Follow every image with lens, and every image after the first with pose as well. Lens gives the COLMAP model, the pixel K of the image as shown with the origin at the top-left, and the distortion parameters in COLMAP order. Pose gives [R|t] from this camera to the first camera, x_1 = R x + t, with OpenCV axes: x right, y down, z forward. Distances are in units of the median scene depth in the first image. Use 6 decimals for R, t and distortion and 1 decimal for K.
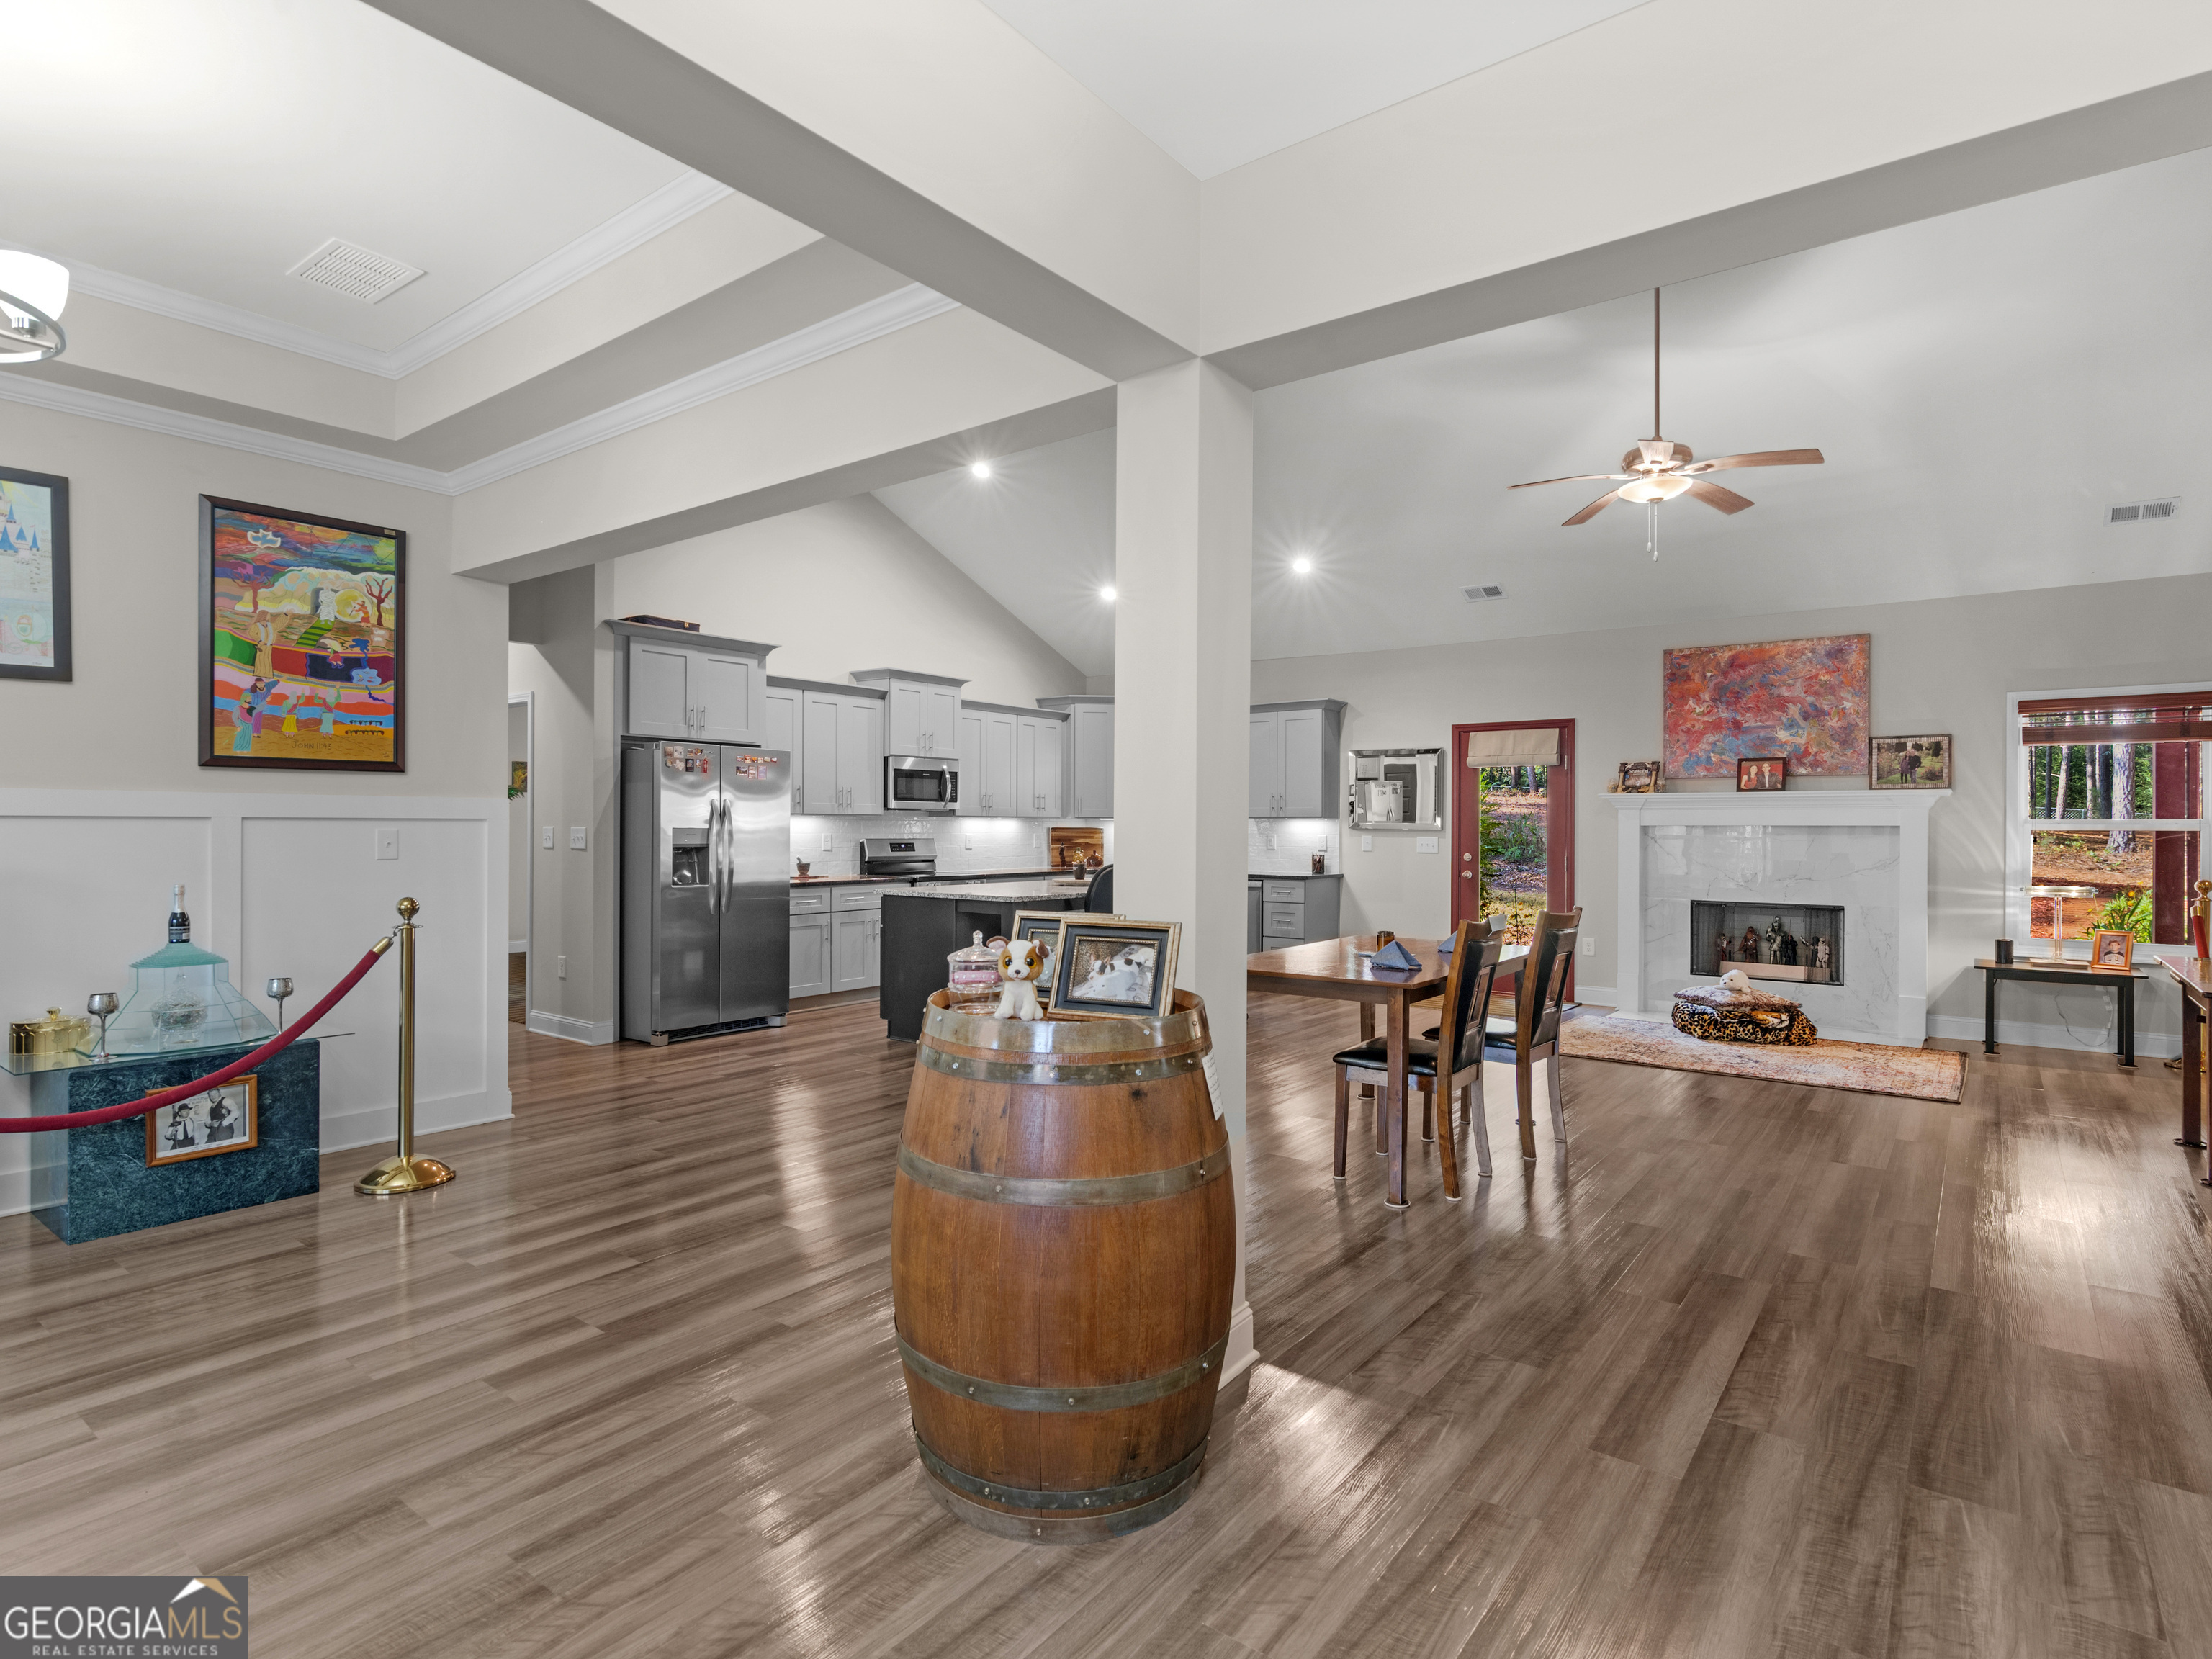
lens RADIAL K [[1164.6, 0, 1109.6], [0, 1164.6, 824.2], [0, 0, 1]] dist [-0.000692, 0.001449]
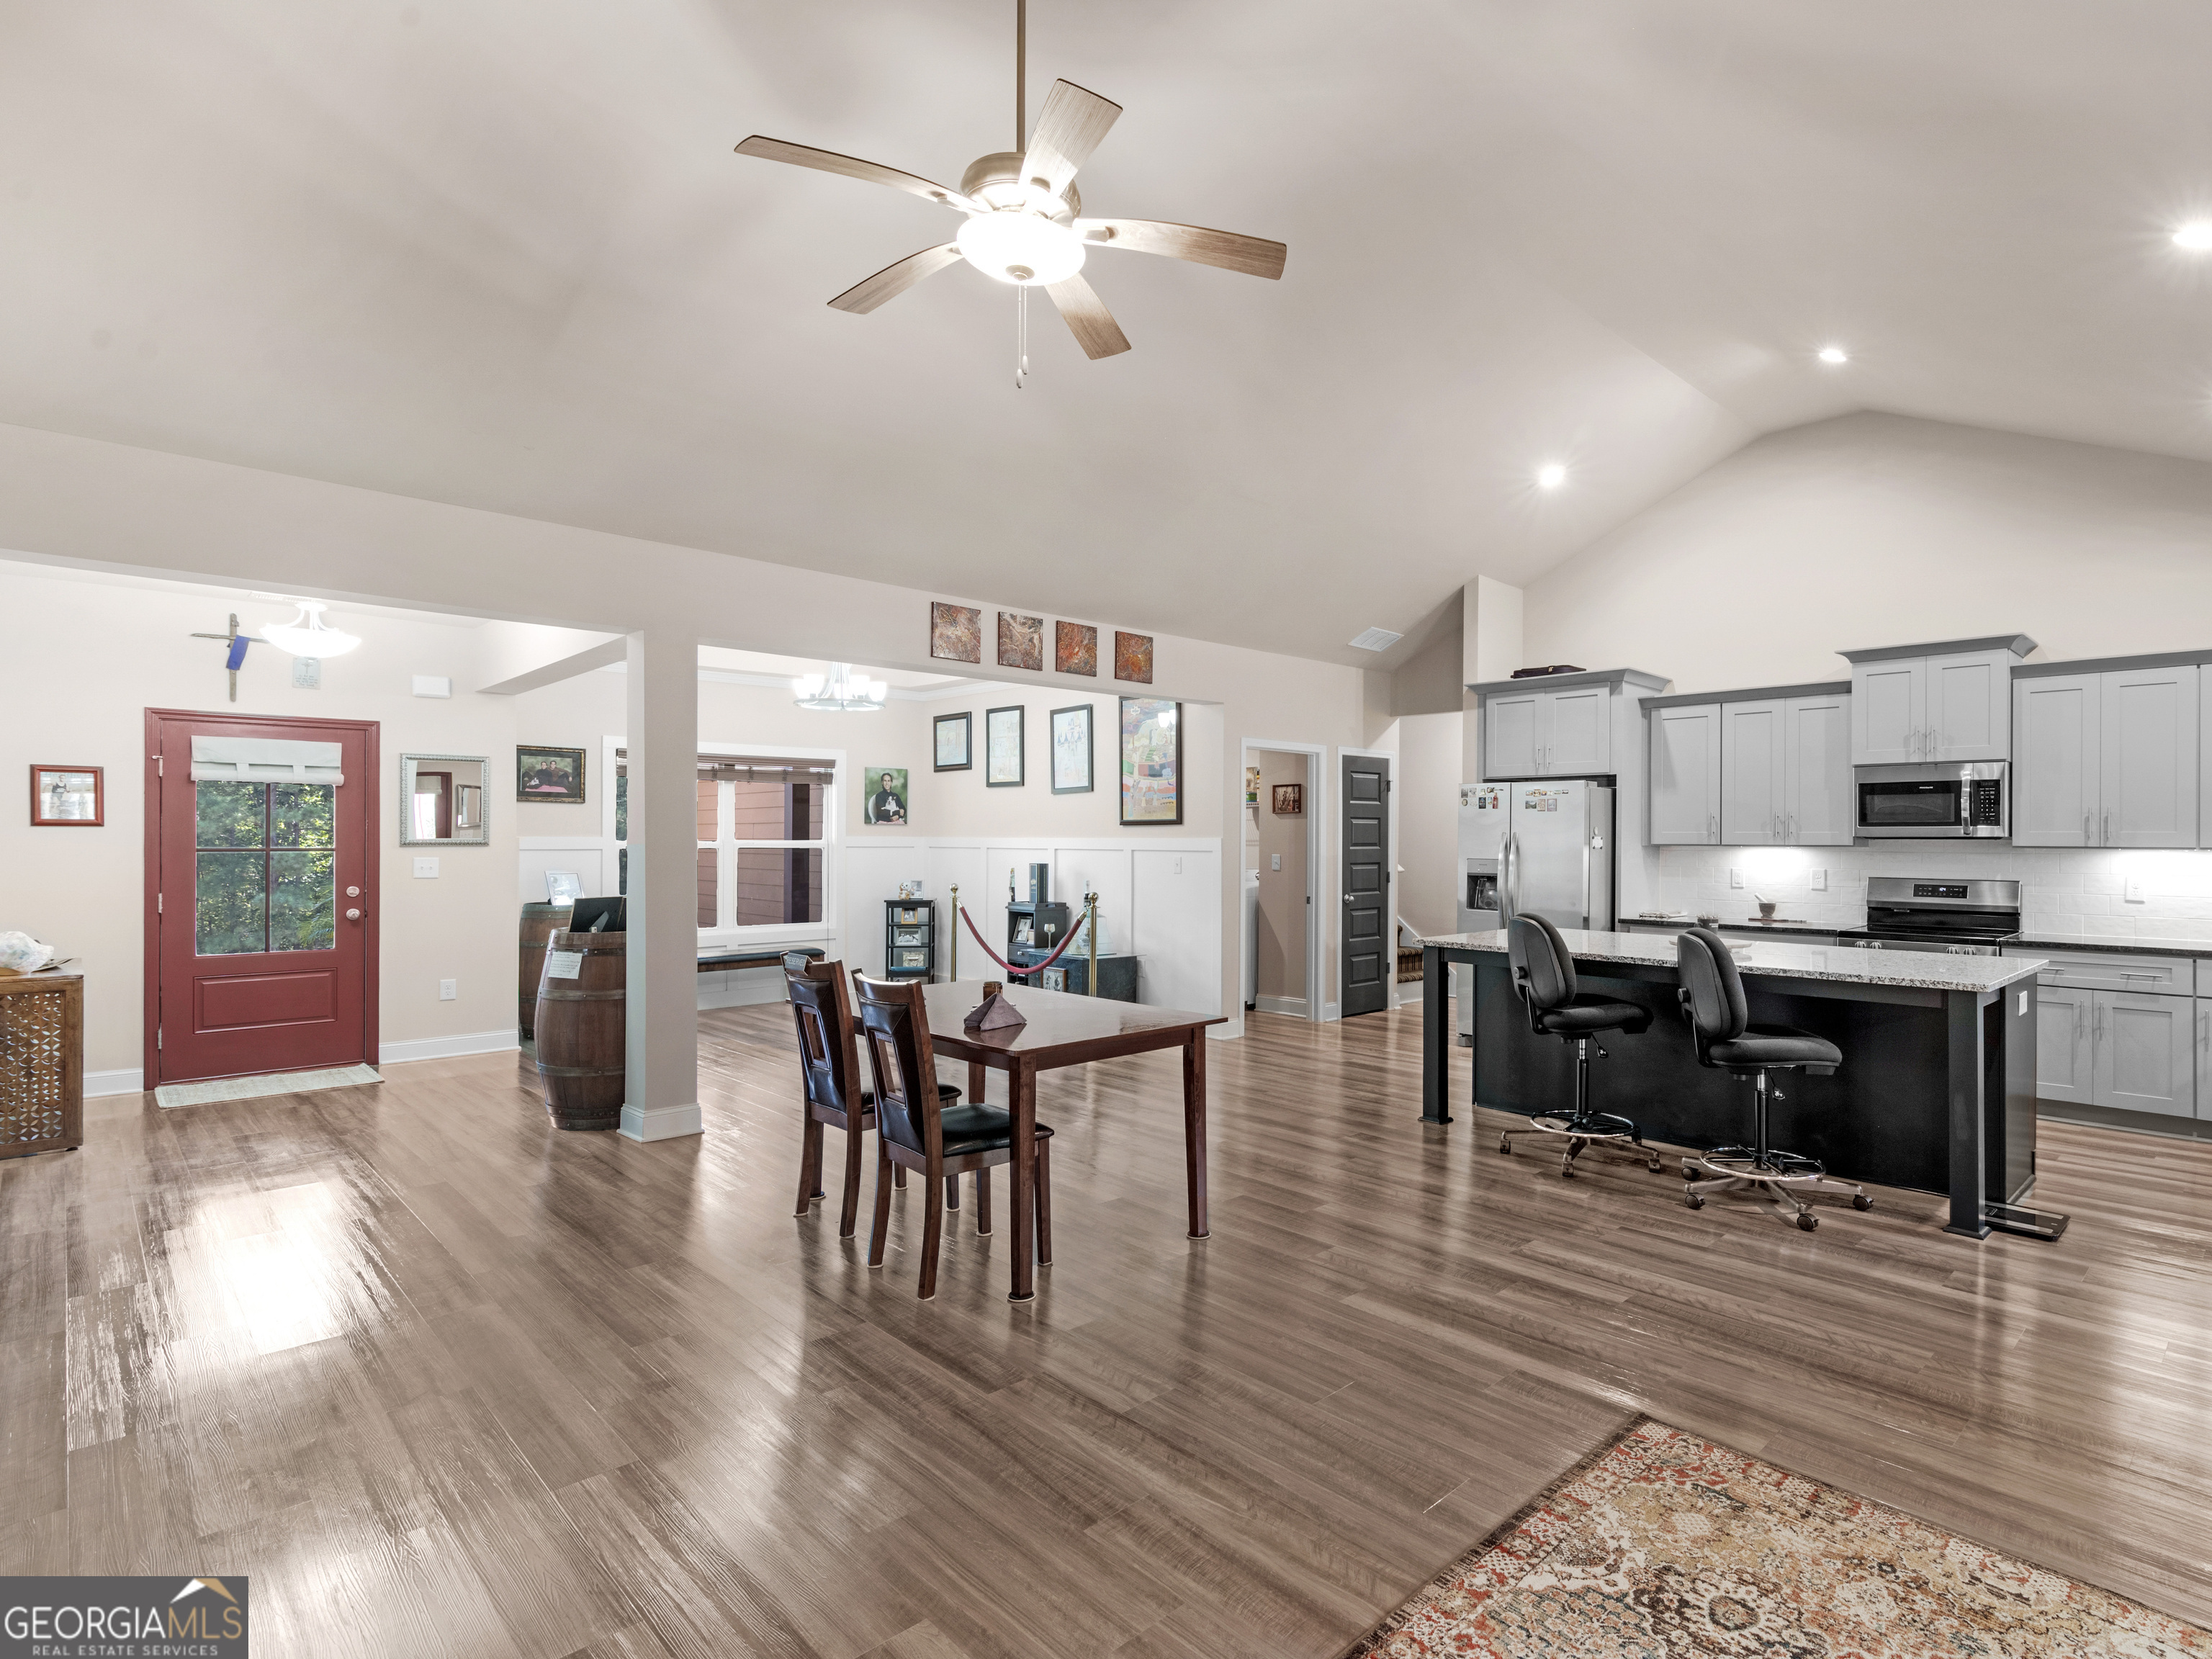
lens RADIAL K [[1159.4, 0, 1267.1], [0, 1159.4, 833.5], [0, 0, 1]] dist [0.002007, 0.000675]
pose [[-0.118724, -0.009178, -0.992885, 0.659715], [-0.003286, 0.999955, -0.008850, -0.008967], [0.992922, 0.002212, -0.118749, 0.788761]]
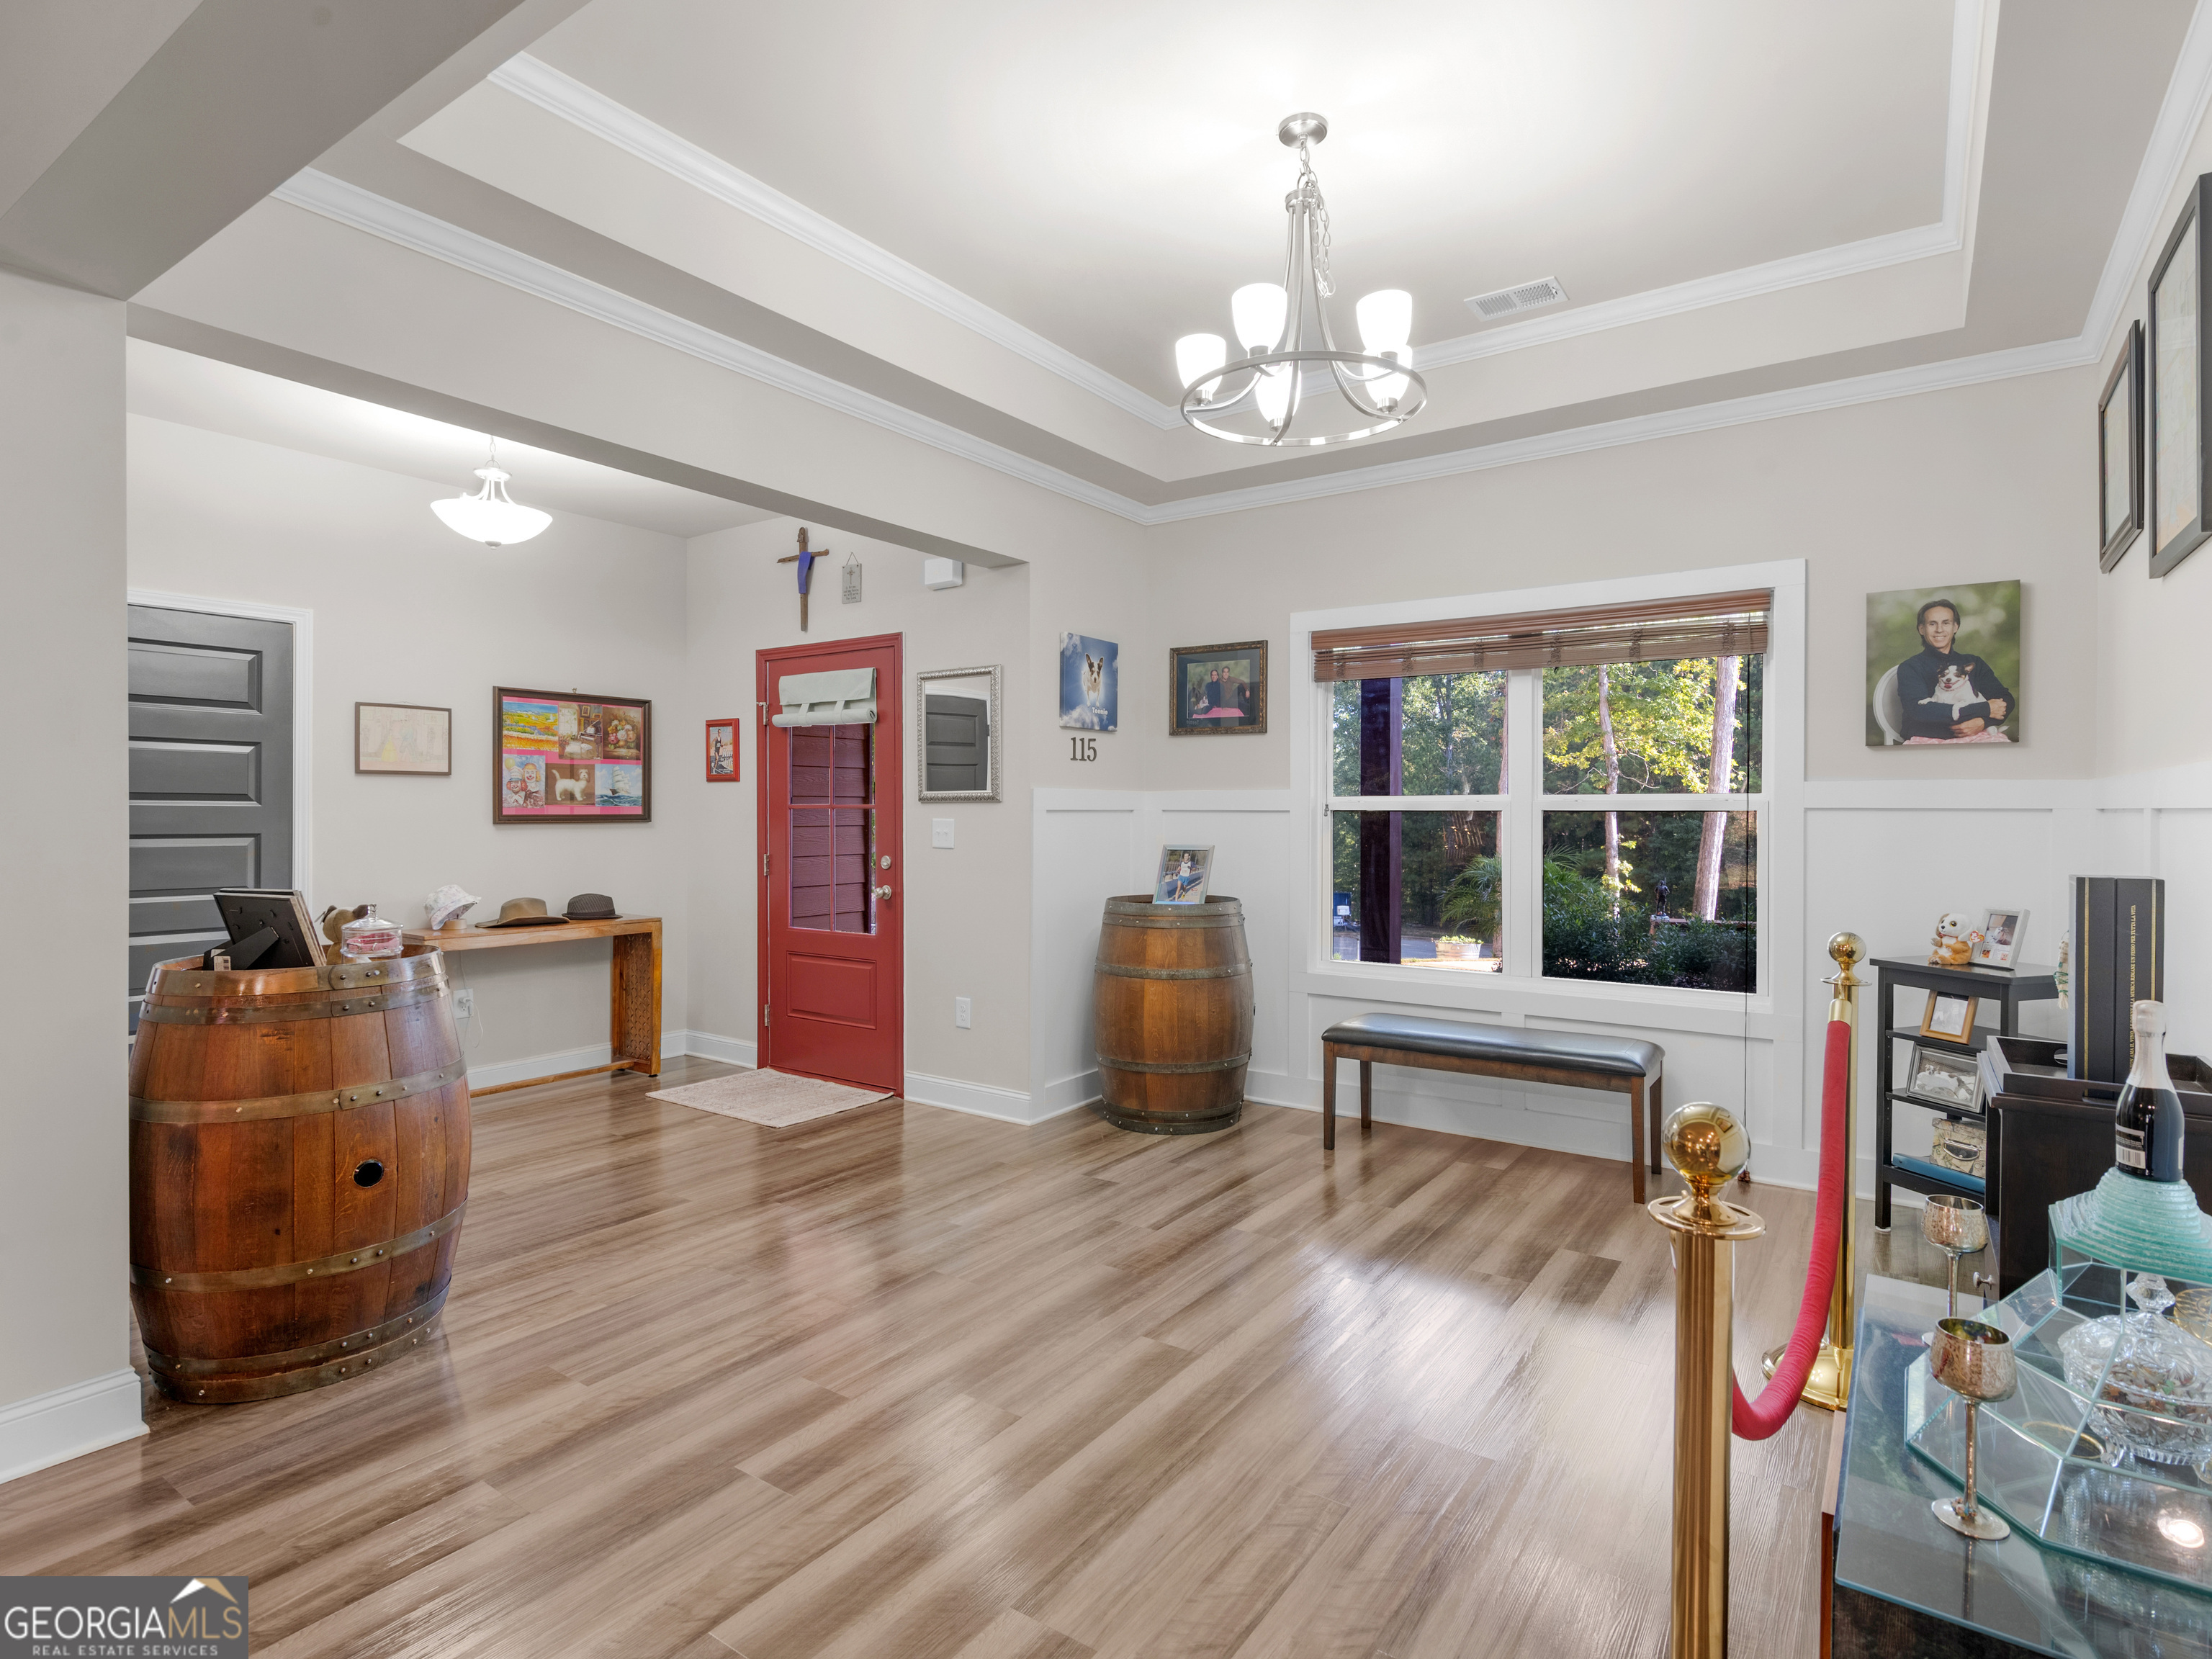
lens RADIAL K [[1150.6, 0, 1070.0], [0, 1150.6, 815.7], [0, 0, 1]] dist [0.001845, 0.000269]
pose [[-0.999731, -0.008404, -0.021618, -0.234357], [-0.008515, 0.999951, 0.005045, -0.000861], [0.021575, 0.005228, -0.999754, 0.659294]]
